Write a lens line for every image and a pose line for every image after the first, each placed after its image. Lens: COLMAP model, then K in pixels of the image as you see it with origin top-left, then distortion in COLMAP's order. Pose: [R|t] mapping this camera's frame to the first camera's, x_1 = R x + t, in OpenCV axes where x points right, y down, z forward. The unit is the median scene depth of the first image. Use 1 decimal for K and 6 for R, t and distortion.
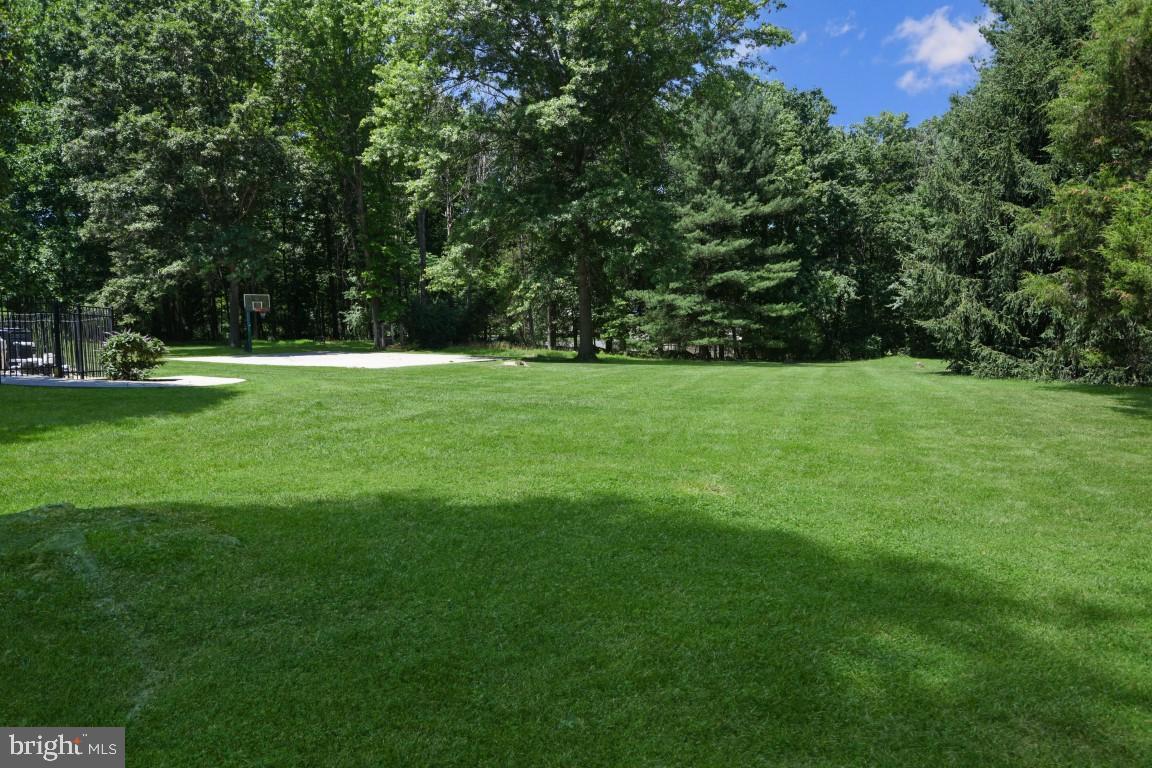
lens RADIAL K [[655.6, 0, 569.2], [0, 655.6, 381.2], [0, 0, 1]] dist [-0.004988, -0.000167]
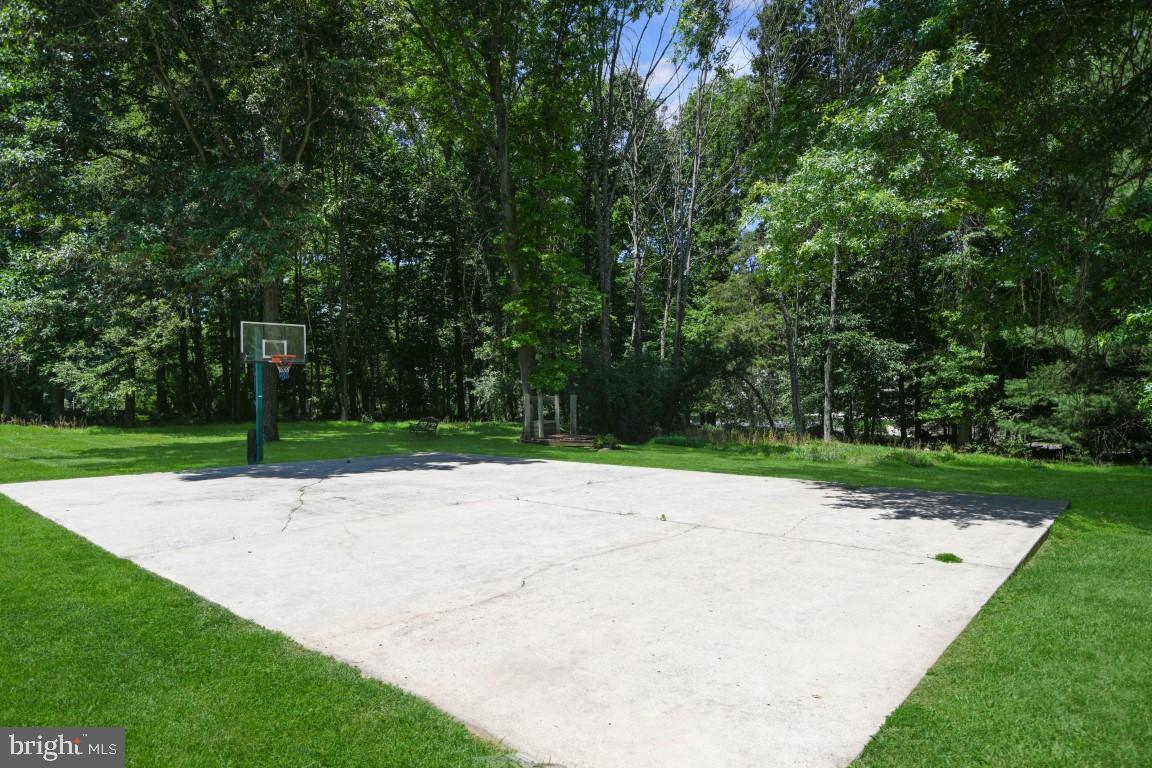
lens RADIAL K [[655.6, 0, 575.8], [0, 655.6, 388.2], [0, 0, 1]] dist [-0.004988, -0.000167]
pose [[0.984418, -0.007391, -0.175690, -0.126601], [-0.010708, 0.994743, -0.101843, -0.029820], [0.175520, 0.102137, 0.979163, 0.375485]]
